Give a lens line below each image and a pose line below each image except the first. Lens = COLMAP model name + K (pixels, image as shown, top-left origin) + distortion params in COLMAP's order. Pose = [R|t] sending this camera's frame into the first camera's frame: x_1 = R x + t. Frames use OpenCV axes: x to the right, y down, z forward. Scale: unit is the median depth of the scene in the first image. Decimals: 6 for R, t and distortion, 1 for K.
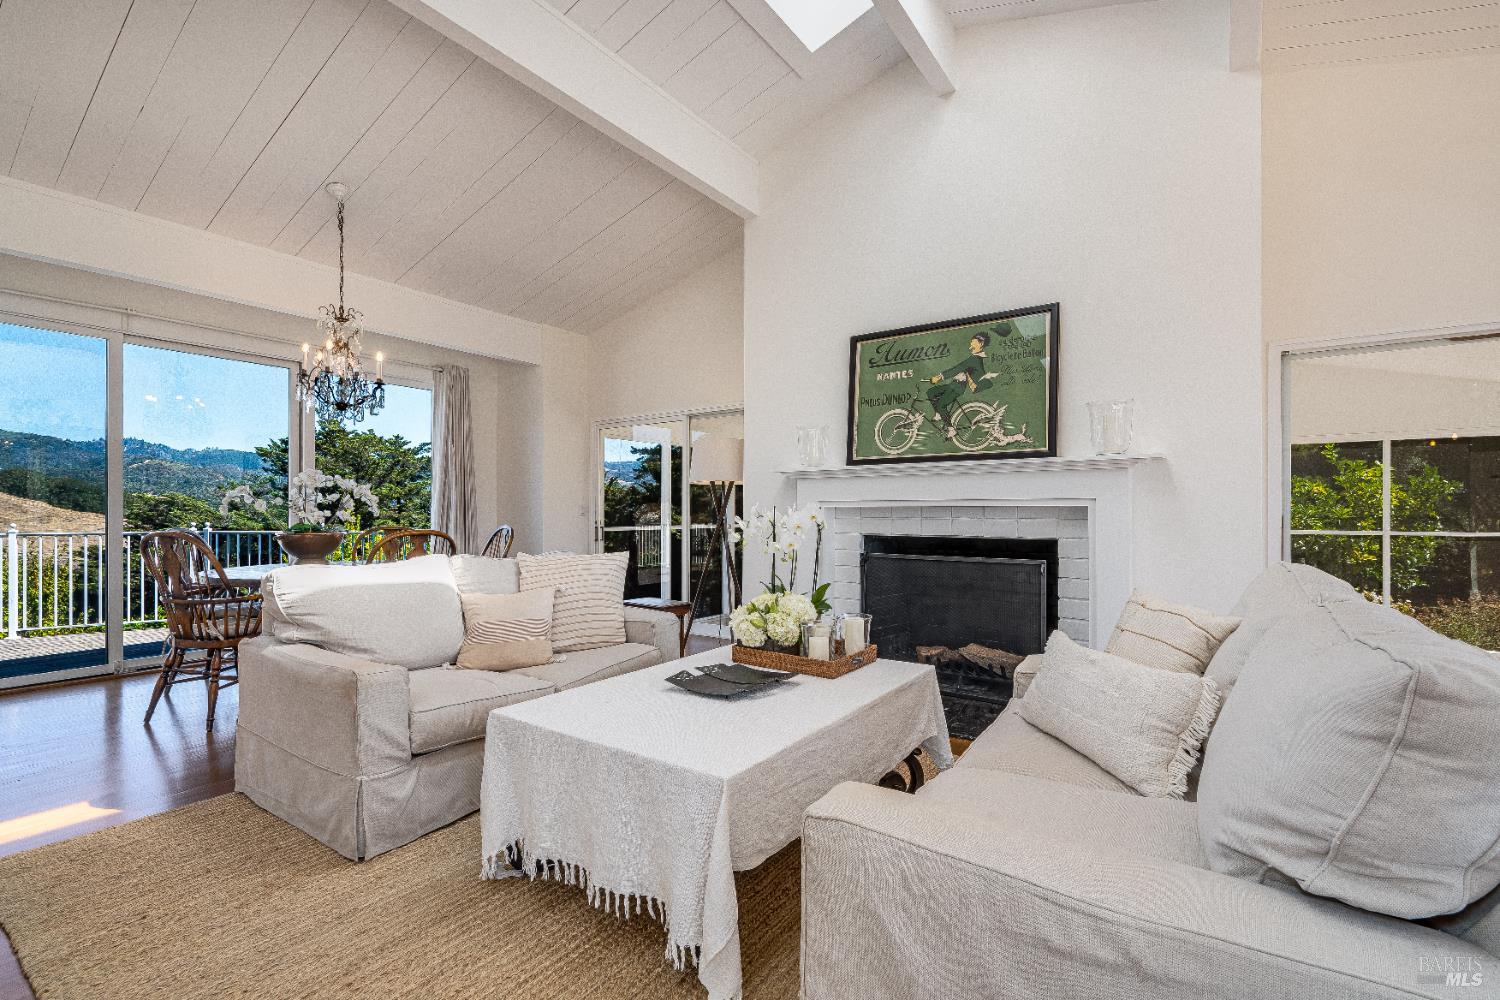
lens RADIAL K [[689.0, 0, 754.9], [0, 689.0, 513.8], [0, 0, 1]] dist [-0.001312, -0.000076]
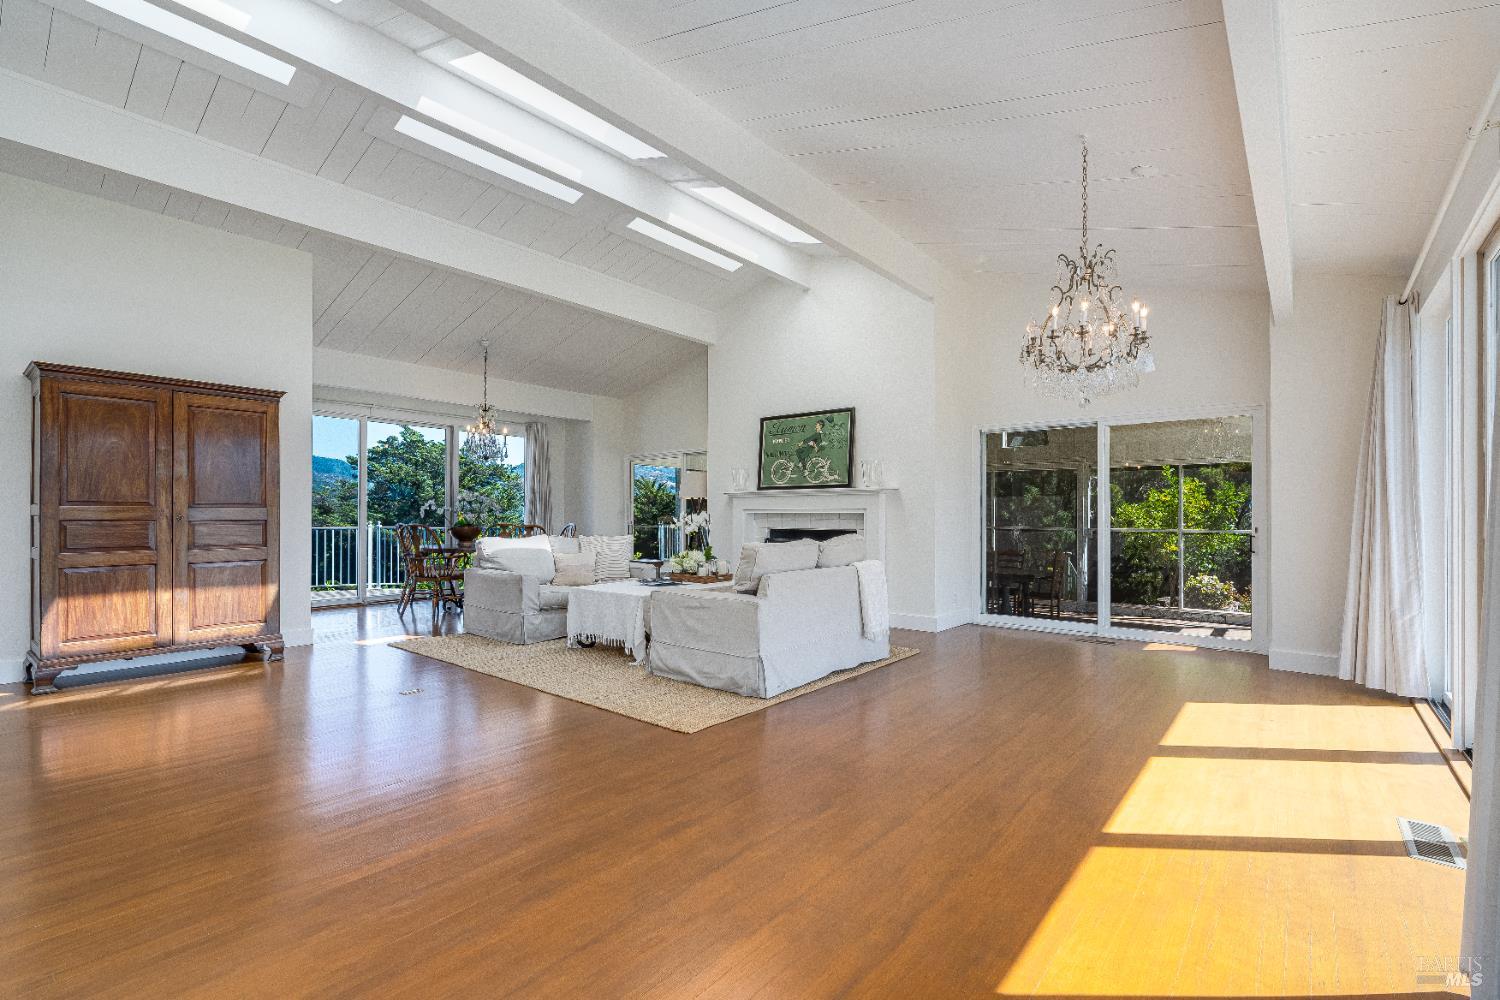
lens RADIAL K [[676.3, 0, 751.1], [0, 676.3, 512.5], [0, 0, 1]] dist [-0.002144, -0.000490]
pose [[0.997067, 0.001942, -0.076510, 0.279552], [-0.002424, 0.999978, -0.006202, 0.000238], [0.076496, 0.006370, 0.997050, -0.846033]]
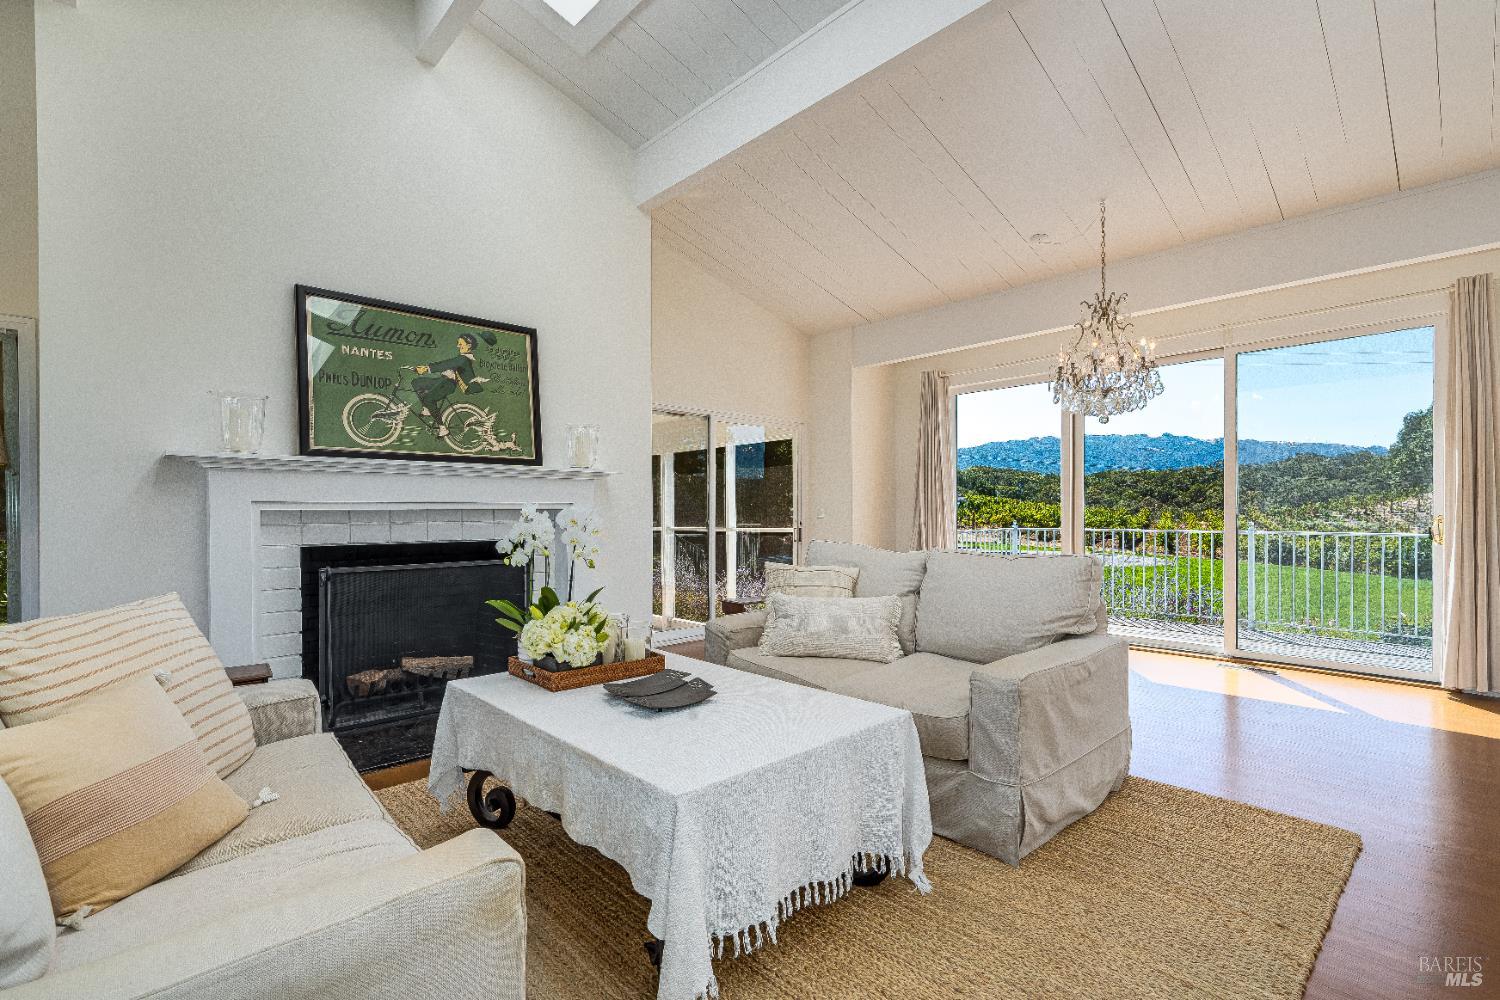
lens RADIAL K [[698.4, 0, 739.5], [0, 698.4, 513.8], [0, 0, 1]] dist [0.000977, 0.000011]
pose [[0.196916, -0.005456, 0.980405, -0.578286], [0.009489, 0.999948, 0.003659, -0.004697], [-0.980375, 0.008583, 0.196957, 0.420778]]
